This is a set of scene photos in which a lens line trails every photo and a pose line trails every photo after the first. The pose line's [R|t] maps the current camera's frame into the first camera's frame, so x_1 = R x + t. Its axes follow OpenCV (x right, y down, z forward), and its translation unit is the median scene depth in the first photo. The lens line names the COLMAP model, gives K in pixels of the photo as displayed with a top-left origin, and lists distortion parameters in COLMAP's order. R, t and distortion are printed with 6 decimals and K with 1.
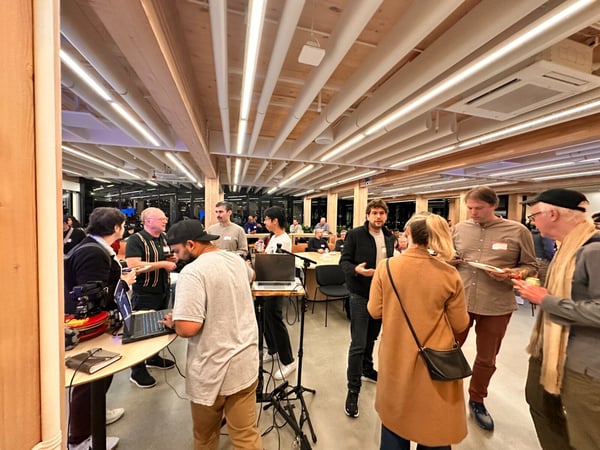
lens RADIAL K [[237.2, 0, 300.0], [0, 237.2, 225.0], [0, 0, 1]] dist [-0.000200, -0.000192]
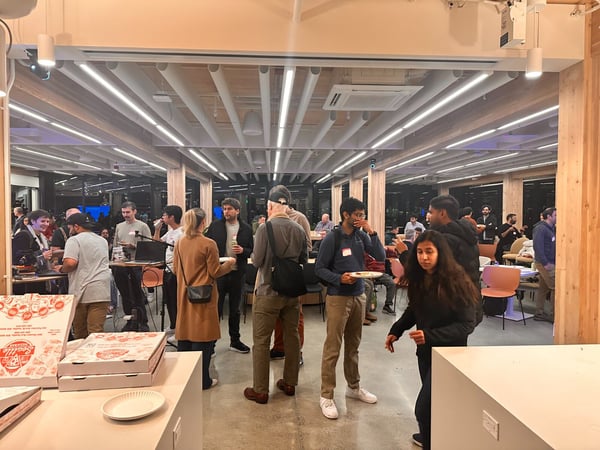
lens RADIAL K [[449.6, 0, 300.0], [0, 449.6, 225.0], [0, 0, 1]] dist [0.002408, -0.001229]
pose [[0.977281, -0.011656, -0.211625, 0.169980], [0.008364, 0.999830, -0.016446, 0.030431], [0.211780, 0.014302, 0.977213, -0.620328]]
